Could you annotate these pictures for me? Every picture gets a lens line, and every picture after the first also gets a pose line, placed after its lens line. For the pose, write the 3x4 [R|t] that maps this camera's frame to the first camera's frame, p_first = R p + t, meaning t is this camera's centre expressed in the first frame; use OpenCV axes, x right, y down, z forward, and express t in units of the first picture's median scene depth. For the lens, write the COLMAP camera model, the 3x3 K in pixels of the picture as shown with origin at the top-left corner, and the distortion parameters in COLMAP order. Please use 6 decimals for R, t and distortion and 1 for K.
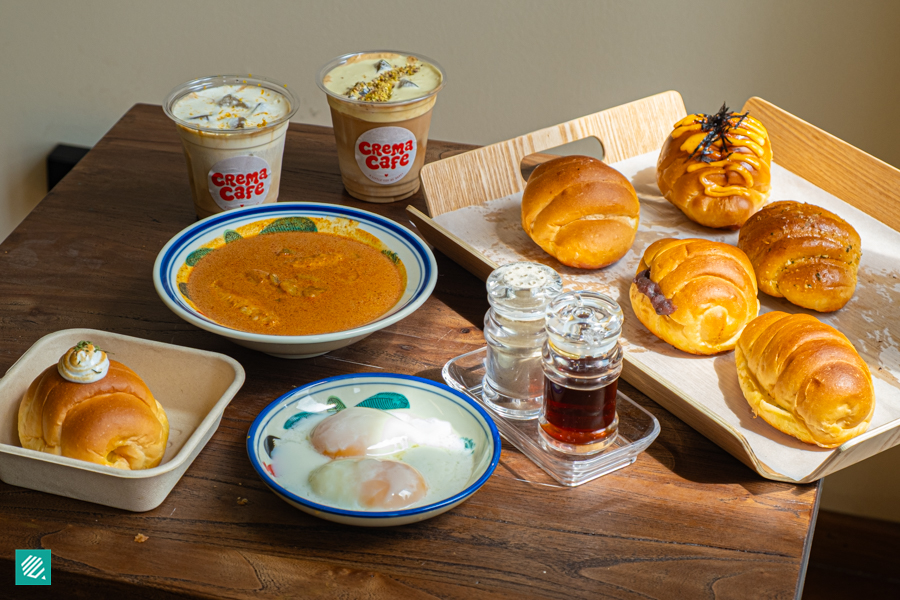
lens RADIAL K [[1774.1, 0, 450.0], [0, 1774.1, 300.0], [0, 0, 1]] dist [0.009660, -0.007337]
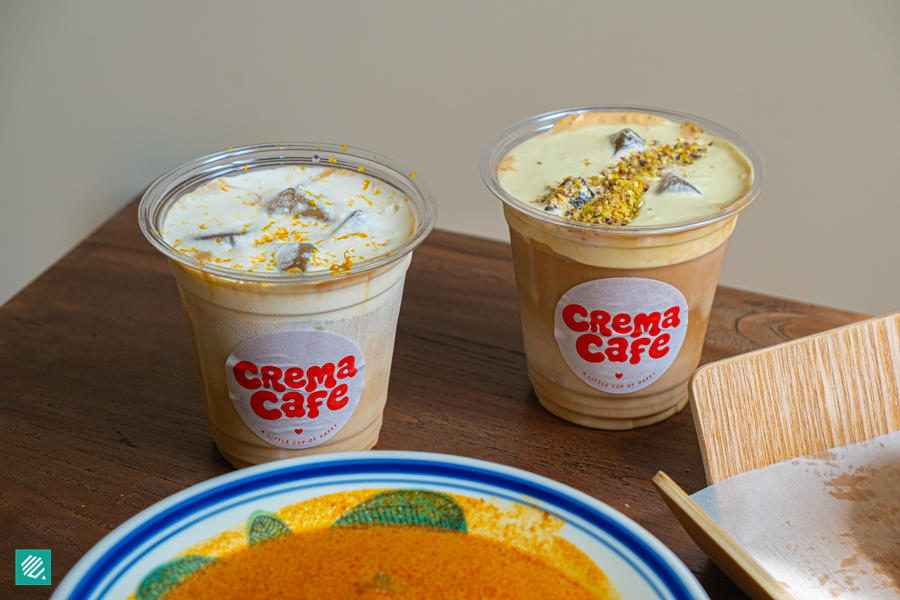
lens RADIAL K [[2193.4, 0, 450.0], [0, 2193.4, 300.0], [0, 0, 1]] dist [0.271064, -6.116603]
pose [[0.989623, 0.064668, -0.128316, -0.007049], [-0.068809, 0.997234, -0.028102, -0.072203], [0.126144, 0.036640, 0.991335, 0.428110]]
